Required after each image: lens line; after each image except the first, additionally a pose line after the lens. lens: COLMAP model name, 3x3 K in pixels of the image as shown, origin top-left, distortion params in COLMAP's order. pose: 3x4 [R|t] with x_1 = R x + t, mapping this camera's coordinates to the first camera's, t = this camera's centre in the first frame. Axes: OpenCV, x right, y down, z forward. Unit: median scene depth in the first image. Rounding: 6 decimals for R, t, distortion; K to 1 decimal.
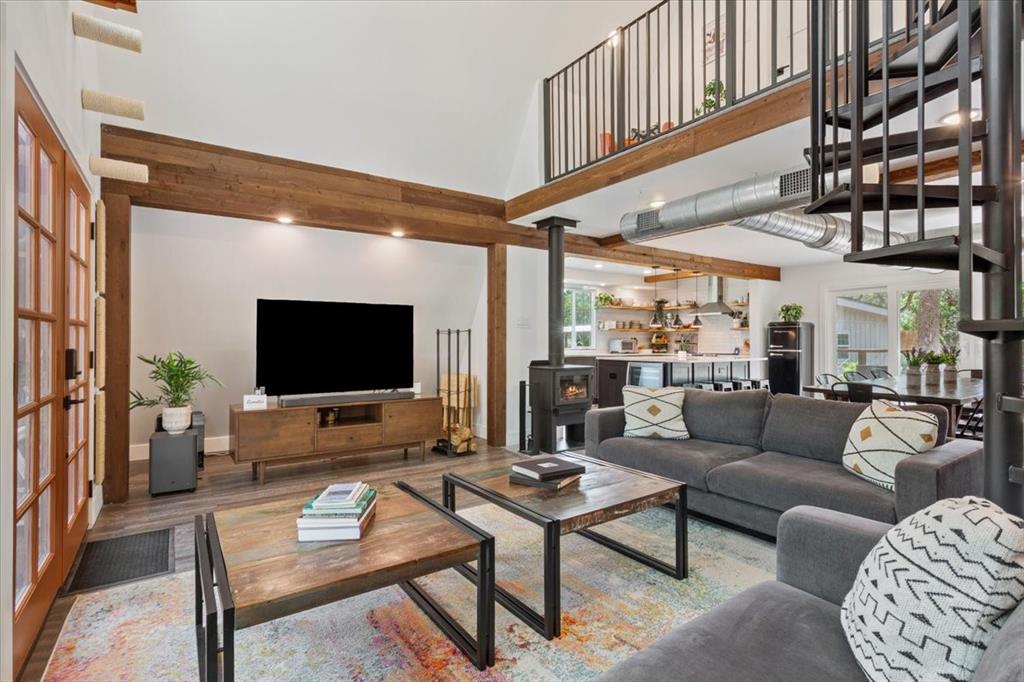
lens RADIAL K [[492.9, 0, 514.7], [0, 492.9, 338.1], [0, 0, 1]] dist [-0.004209, -0.000314]
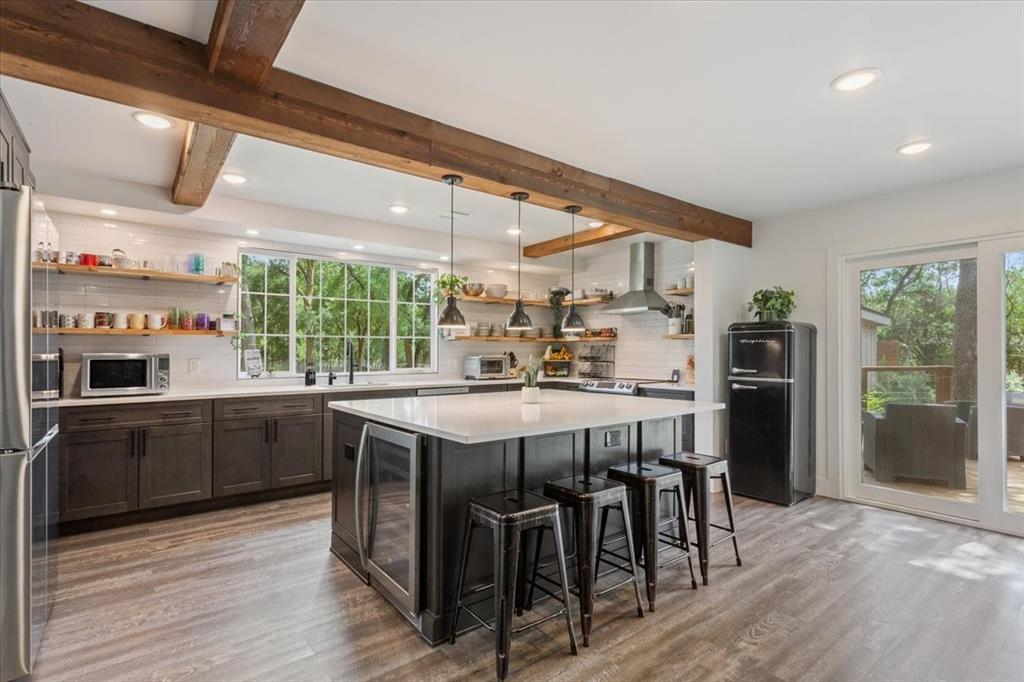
lens RADIAL K [[492.9, 0, 513.7], [0, 492.9, 350.9], [0, 0, 1]] dist [-0.004209, -0.000314]
pose [[0.998350, -0.001748, 0.057396, 0.240155], [0.001461, 0.999986, 0.005035, -0.005481], [-0.057404, -0.004943, 0.998339, 0.459437]]
